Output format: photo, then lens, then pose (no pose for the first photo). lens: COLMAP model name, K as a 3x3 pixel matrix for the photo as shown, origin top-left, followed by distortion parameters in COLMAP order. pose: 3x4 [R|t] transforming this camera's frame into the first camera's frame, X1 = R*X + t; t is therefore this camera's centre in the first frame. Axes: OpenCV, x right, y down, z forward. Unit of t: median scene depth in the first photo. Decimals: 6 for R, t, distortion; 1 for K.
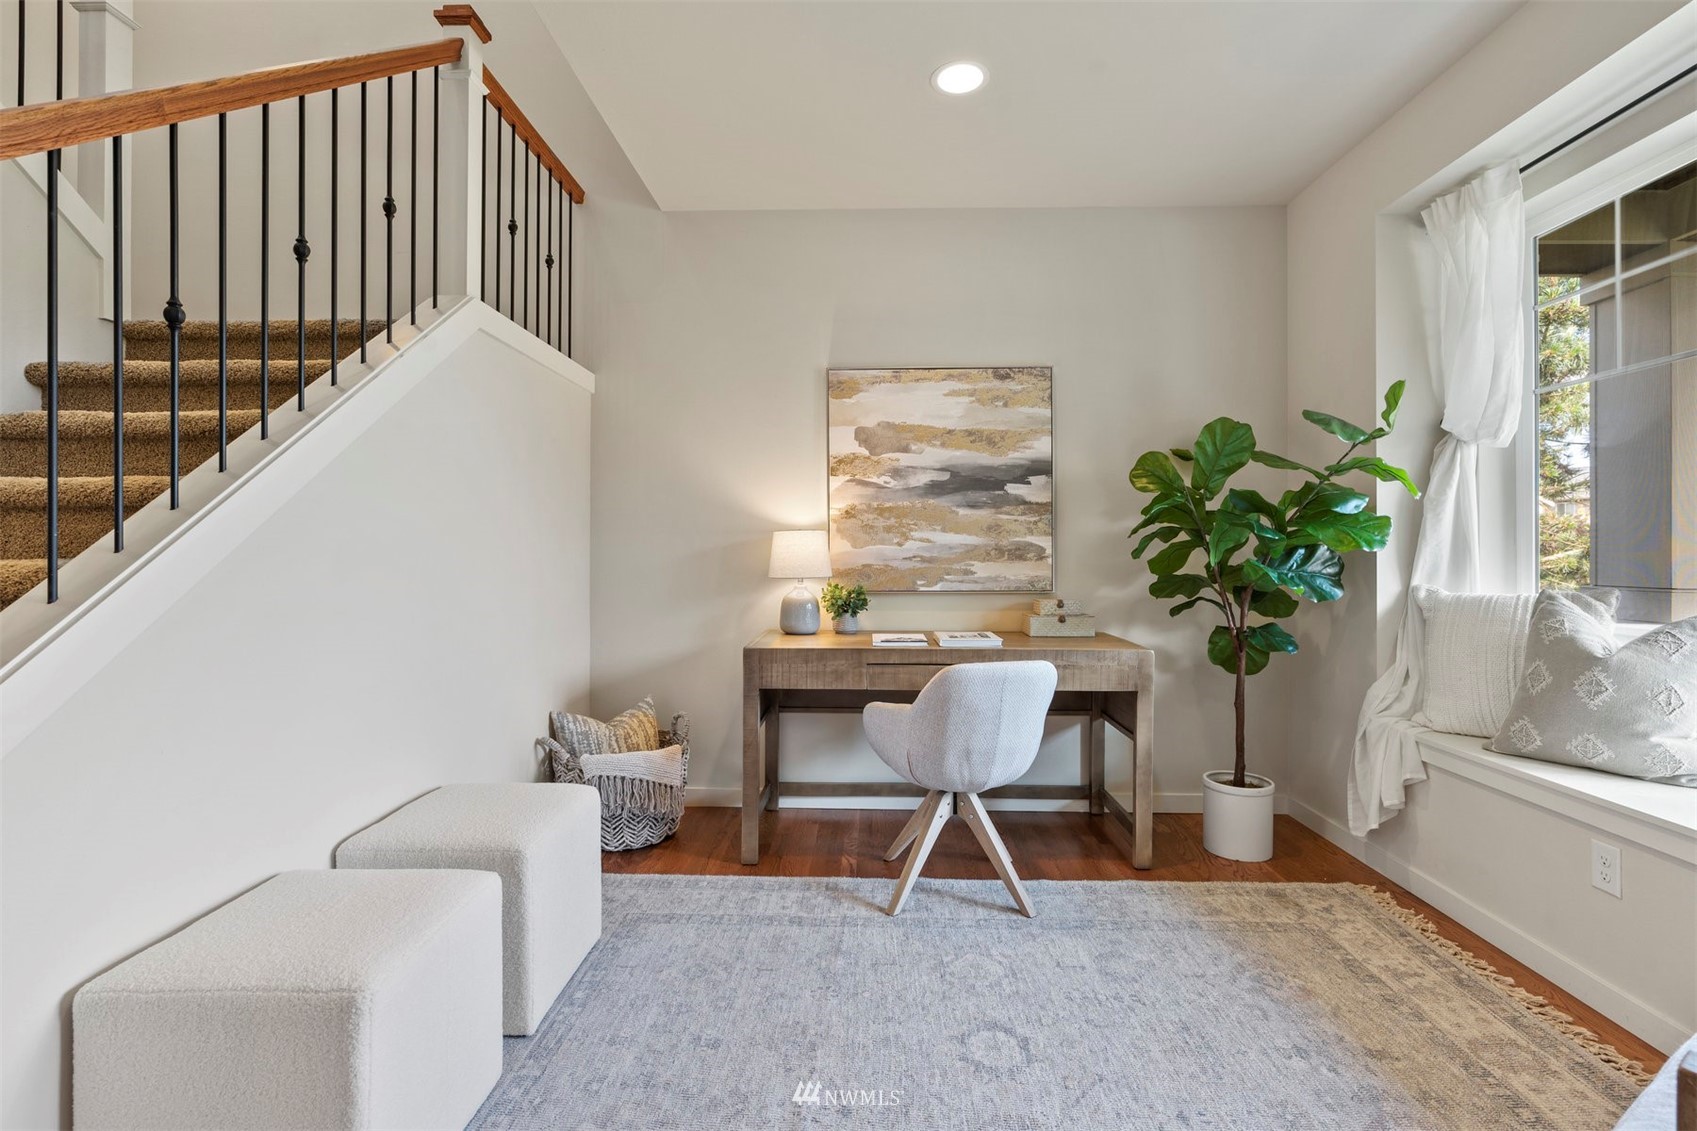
lens RADIAL K [[771.1, 0, 847.6], [0, 771.1, 556.0], [0, 0, 1]] dist [-0.007576, 0.003022]
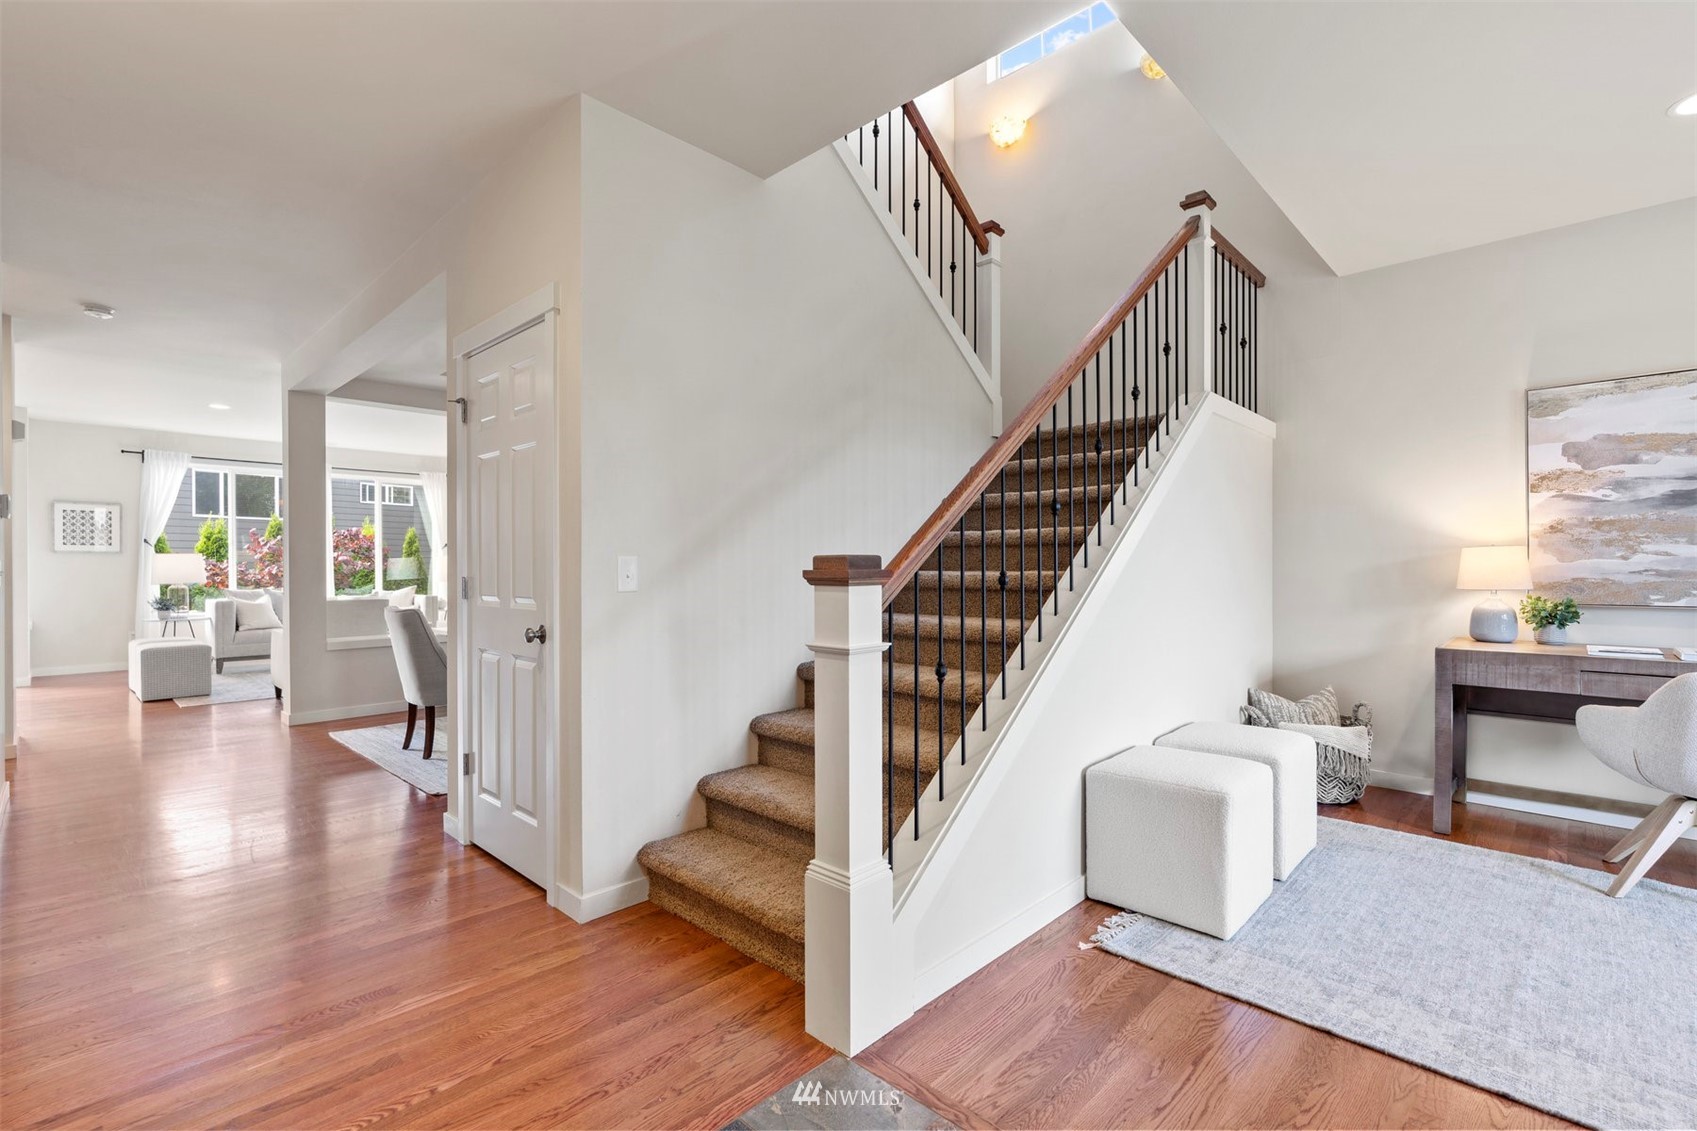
lens RADIAL K [[771.1, 0, 844.7], [0, 771.1, 570.2], [0, 0, 1]] dist [-0.007576, 0.003022]
pose [[0.746288, 0.000464, -0.665624, -0.024595], [-0.000137, 1.000000, 0.000543, 0.000227], [0.665624, -0.000314, 0.746287, -0.417382]]
